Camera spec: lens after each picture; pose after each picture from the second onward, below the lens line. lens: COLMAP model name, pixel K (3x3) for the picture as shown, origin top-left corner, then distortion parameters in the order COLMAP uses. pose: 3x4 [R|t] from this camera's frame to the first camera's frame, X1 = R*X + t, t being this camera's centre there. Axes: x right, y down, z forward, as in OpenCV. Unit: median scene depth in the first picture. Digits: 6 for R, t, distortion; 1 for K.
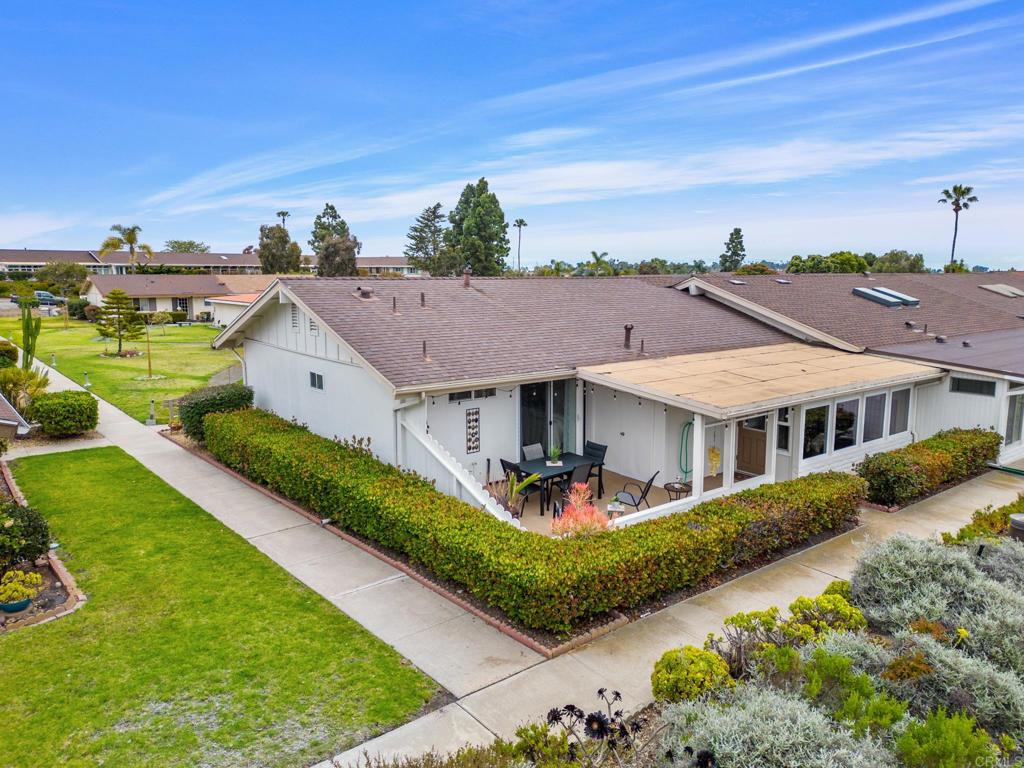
lens RADIAL K [[738.4, 0, 512.0], [0, 738.4, 384.0], [0, 0, 1]] dist [0.043601, 0.000754]
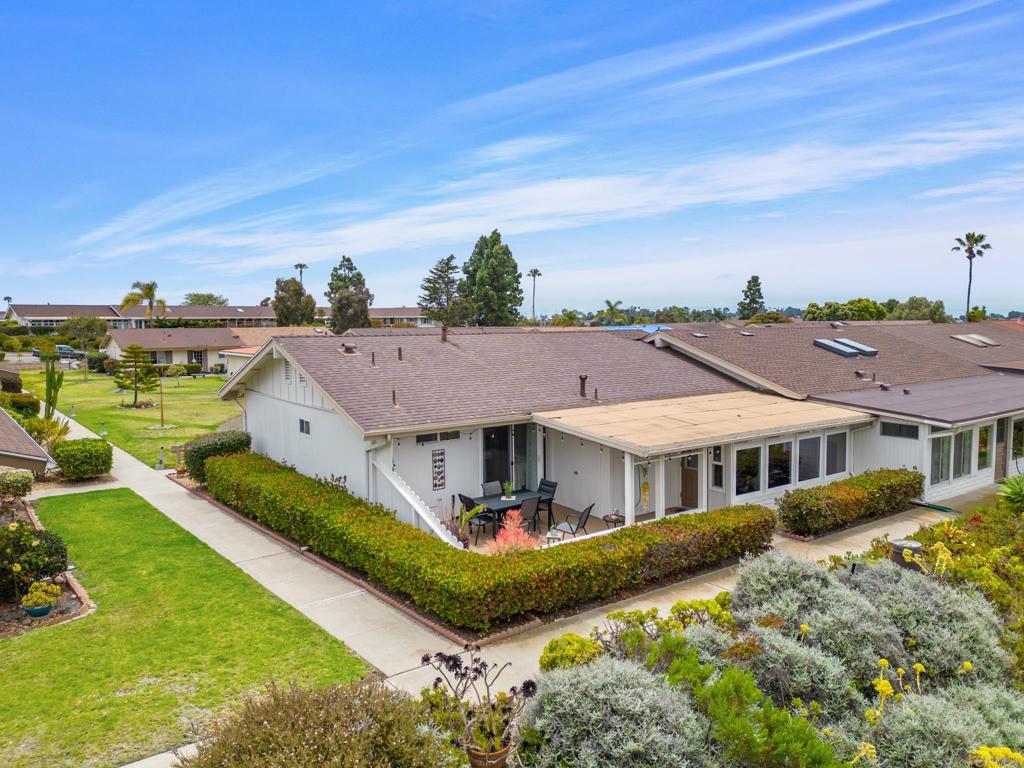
lens RADIAL K [[764.3, 0, 512.0], [0, 764.3, 384.0], [0, 0, 1]] dist [0.049260, -0.008053]
pose [[0.999486, -0.005249, -0.031632, 0.090505], [0.003124, 0.997757, -0.066861, 0.010264], [0.031912, 0.066728, 0.997261, -0.158382]]
